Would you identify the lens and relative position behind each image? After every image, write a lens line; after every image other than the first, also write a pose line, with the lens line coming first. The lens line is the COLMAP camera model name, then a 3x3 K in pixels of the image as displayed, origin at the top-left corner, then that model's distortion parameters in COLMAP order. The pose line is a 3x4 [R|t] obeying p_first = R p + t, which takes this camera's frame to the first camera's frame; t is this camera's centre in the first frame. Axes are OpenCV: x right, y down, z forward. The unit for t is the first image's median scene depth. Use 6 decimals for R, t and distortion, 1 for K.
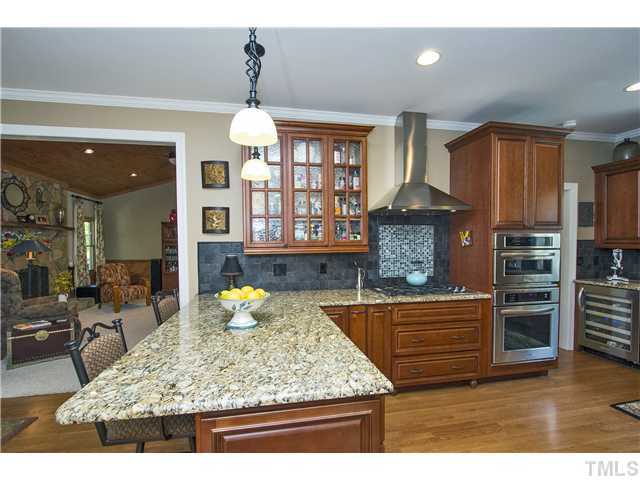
lens RADIAL K [[300.3, 0, 317.8], [0, 300.3, 245.1], [0, 0, 1]] dist [-0.003219, -0.000082]
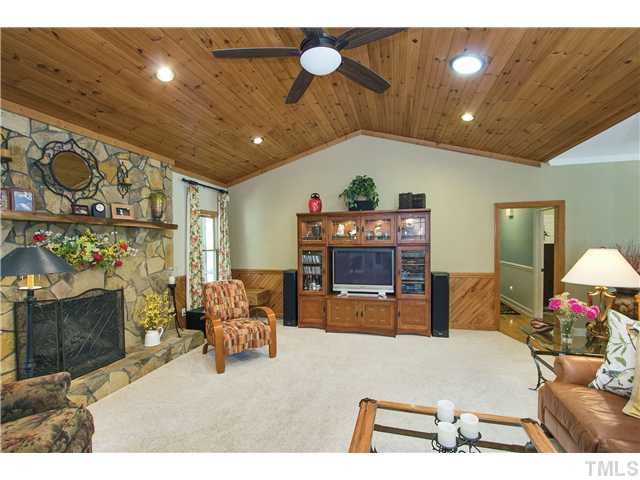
lens RADIAL K [[300.3, 0, 319.4], [0, 300.3, 240.9], [0, 0, 1]] dist [-0.003219, -0.000082]
pose [[0.901471, -0.002037, -0.432835, -0.224618], [-0.002506, 0.999948, -0.009927, -0.015579], [0.432833, 0.010034, 0.901418, 0.498729]]
